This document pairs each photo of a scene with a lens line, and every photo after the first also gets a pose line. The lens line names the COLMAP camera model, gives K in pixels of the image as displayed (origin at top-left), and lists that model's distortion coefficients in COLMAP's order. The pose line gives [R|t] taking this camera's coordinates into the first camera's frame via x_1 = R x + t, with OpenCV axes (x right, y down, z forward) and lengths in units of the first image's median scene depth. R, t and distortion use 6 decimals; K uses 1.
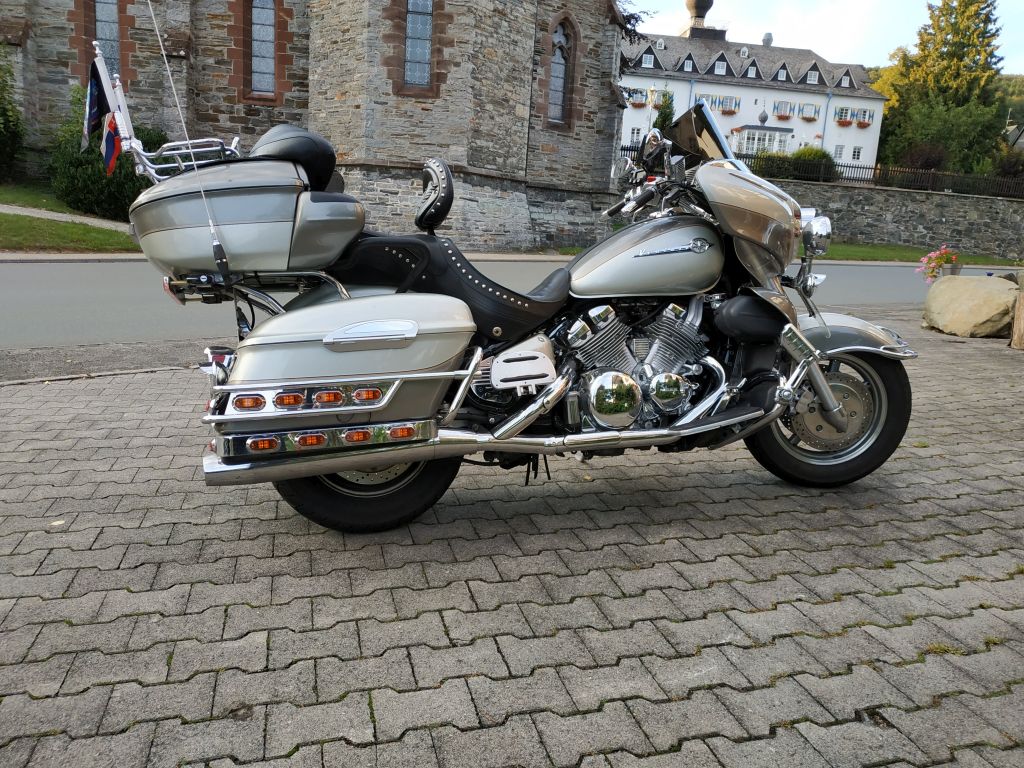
lens RADIAL K [[785.7, 0, 515.2], [0, 785.7, 357.4], [0, 0, 1]] dist [-0.001997, -0.012569]
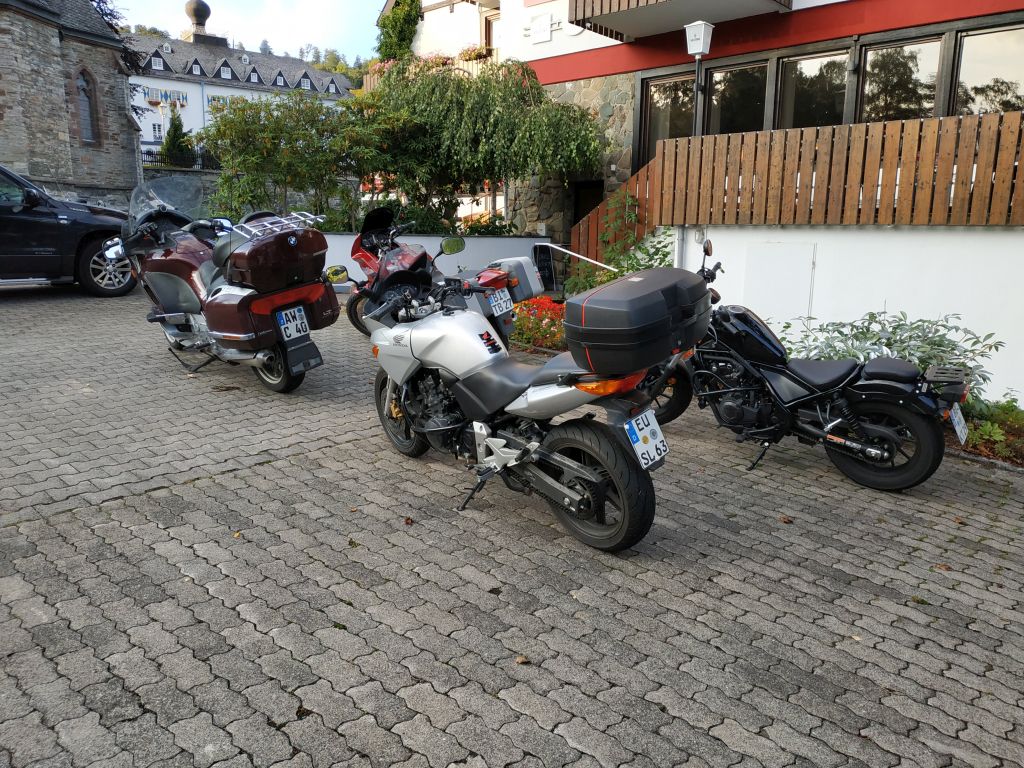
lens RADIAL K [[725.4, 0, 512.0], [0, 725.4, 384.0], [0, 0, 1]] dist [0.003771, -0.006121]
pose [[0.840559, -0.166918, 0.515363, -0.057310], [0.129075, 0.985657, 0.108717, 0.097076], [-0.526118, -0.024862, 0.850048, -0.561438]]
